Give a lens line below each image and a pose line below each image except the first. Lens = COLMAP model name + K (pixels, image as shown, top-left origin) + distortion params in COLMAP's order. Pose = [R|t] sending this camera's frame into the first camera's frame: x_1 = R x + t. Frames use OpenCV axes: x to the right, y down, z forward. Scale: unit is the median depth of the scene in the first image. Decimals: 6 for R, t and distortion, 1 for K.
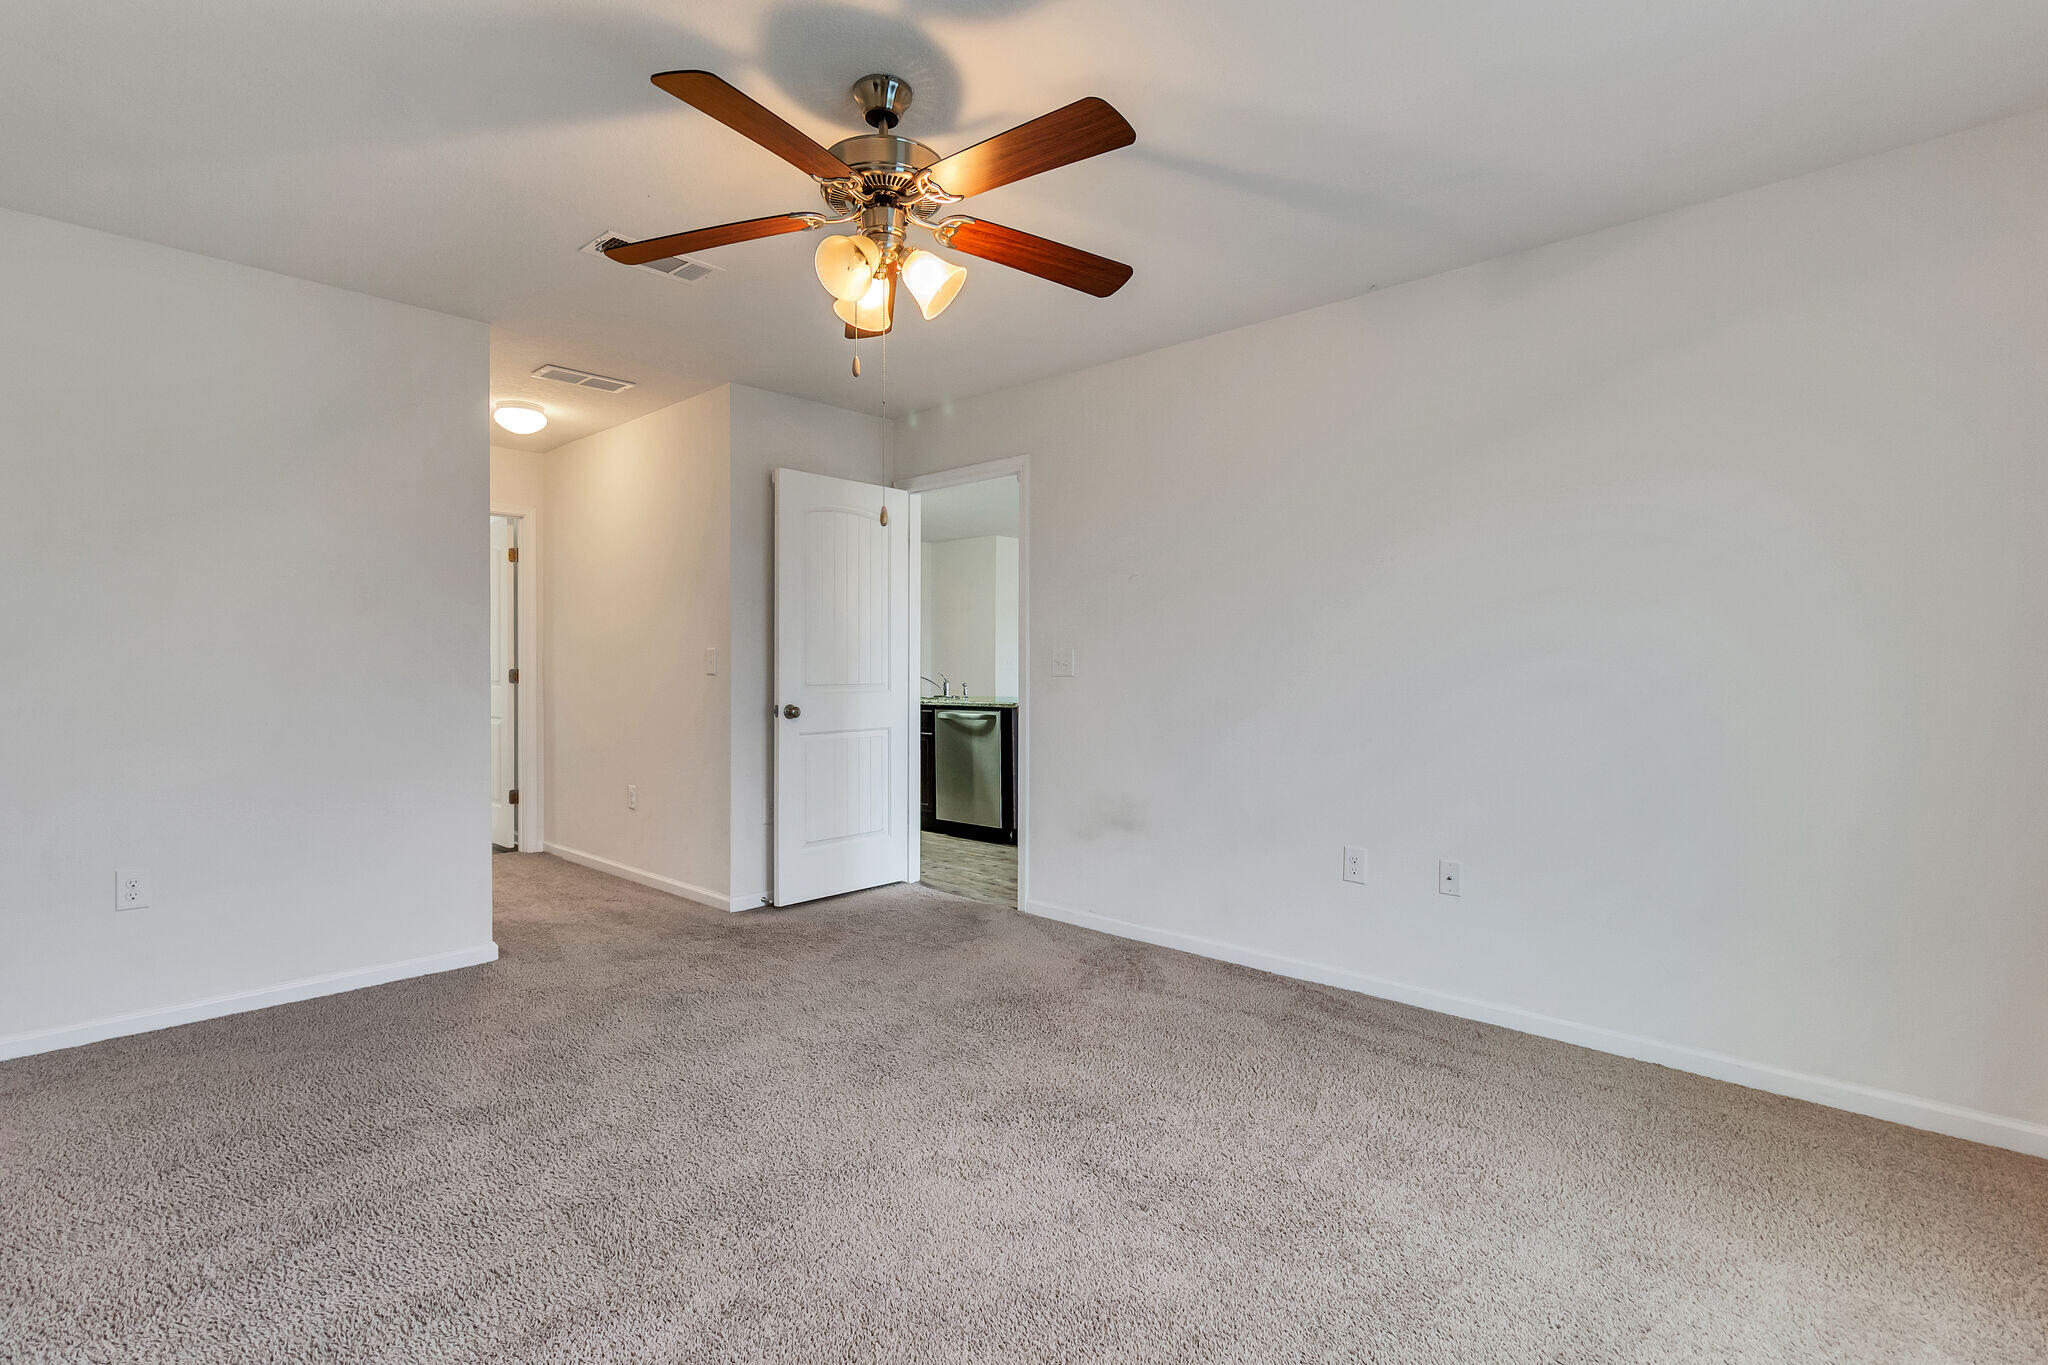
lens RADIAL K [[975.3, 0, 991.6], [0, 975.3, 680.2], [0, 0, 1]] dist [0.002878, -0.000151]
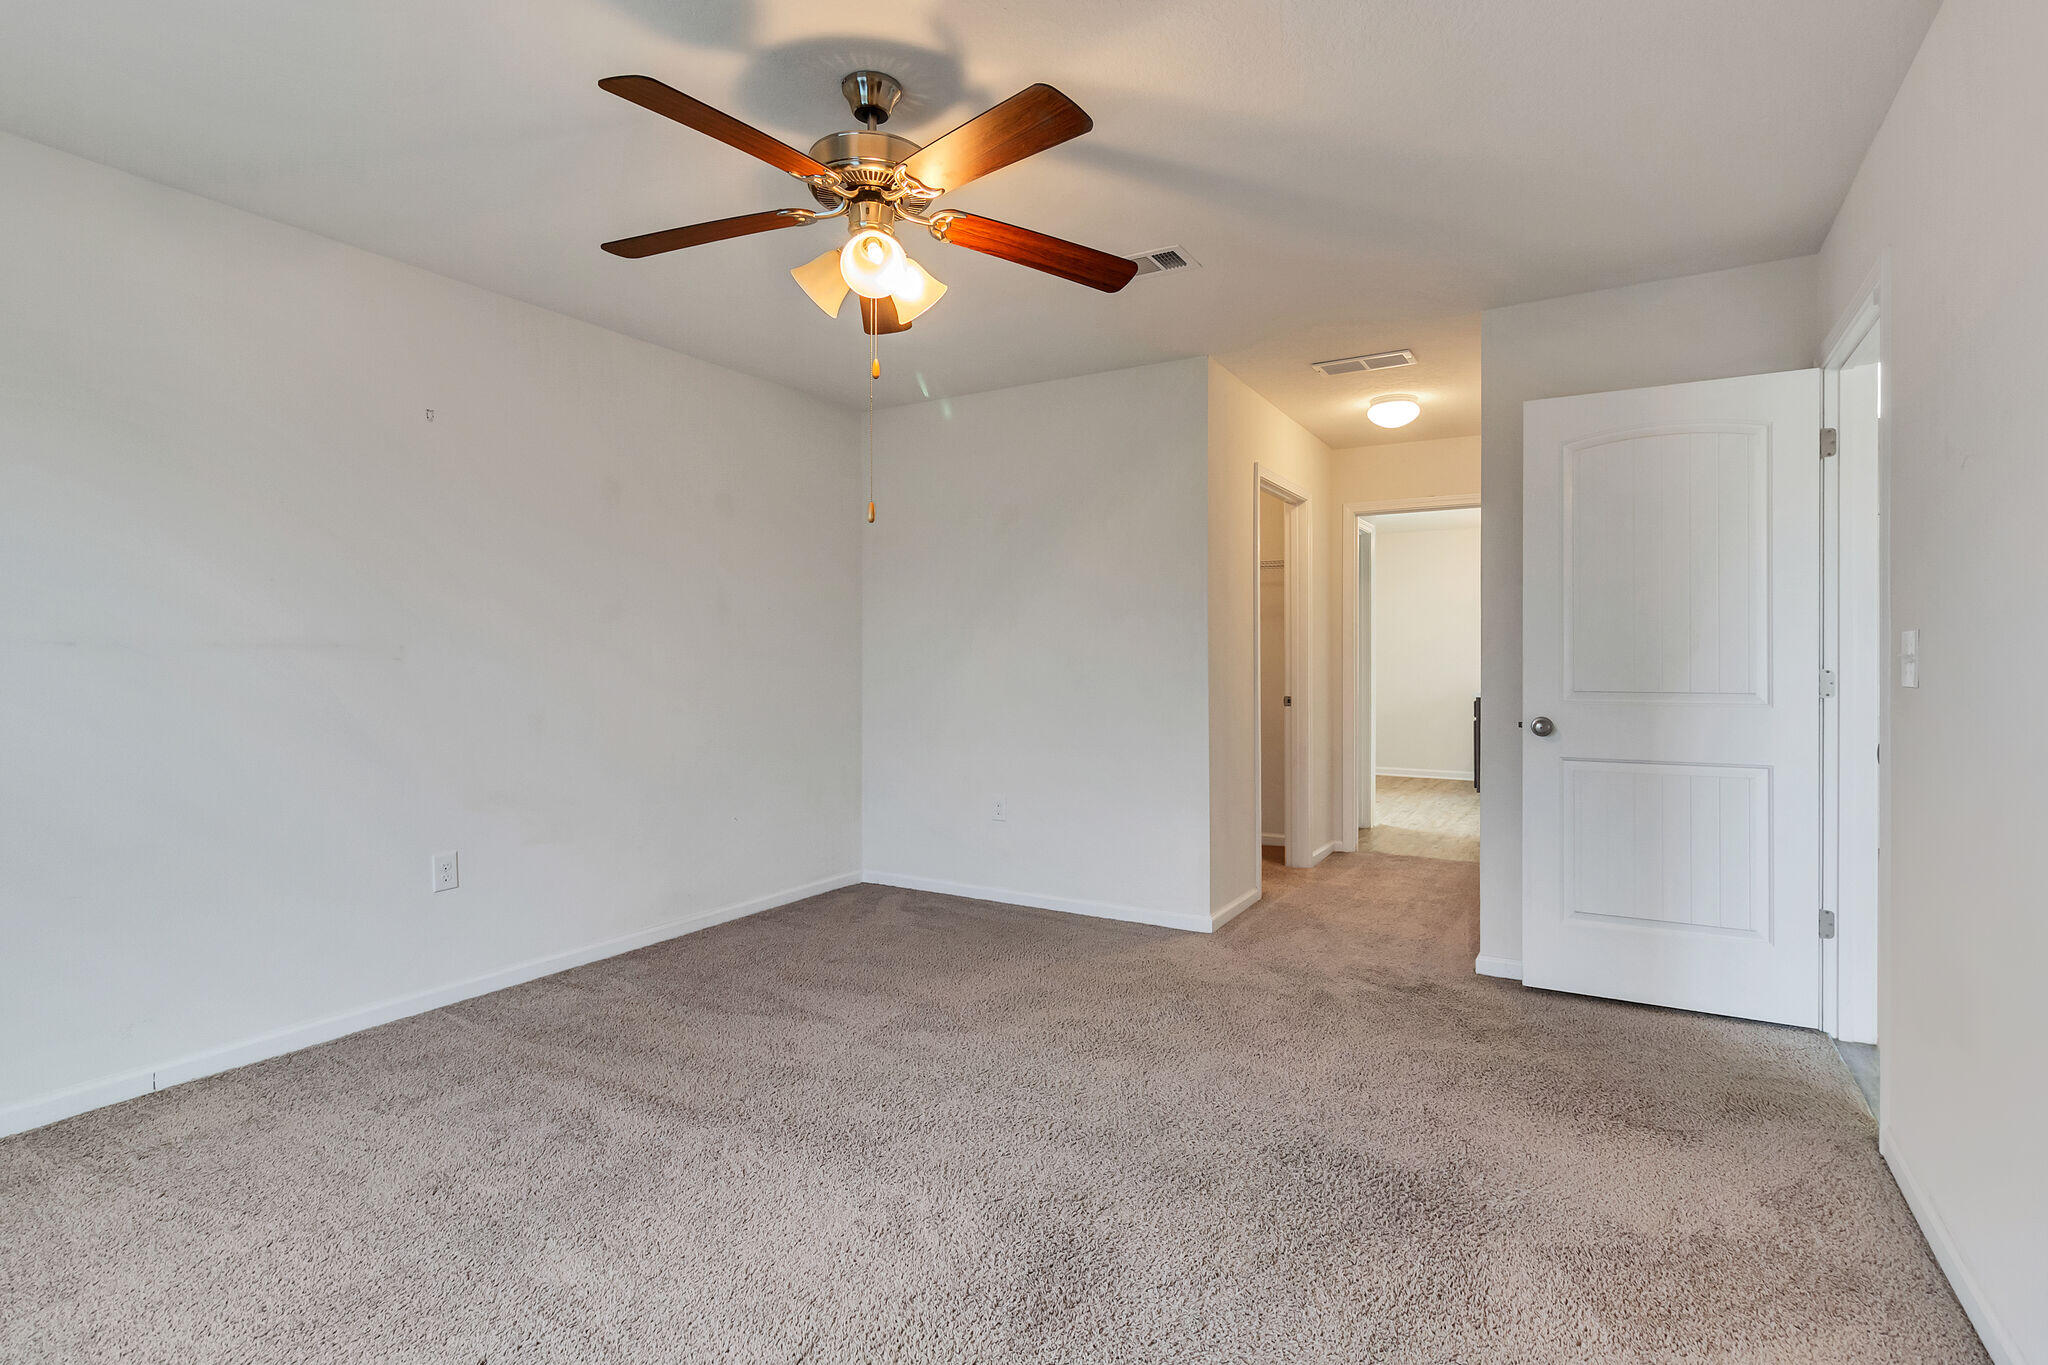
lens RADIAL K [[973.4, 0, 1015.9], [0, 973.4, 653.0], [0, 0, 1]] dist [0.003680, 0.000639]
pose [[0.224937, -0.012717, -0.974290, 0.563648], [-0.015494, 0.999742, -0.016626, -0.005939], [0.974250, 0.018835, 0.224682, 0.589781]]
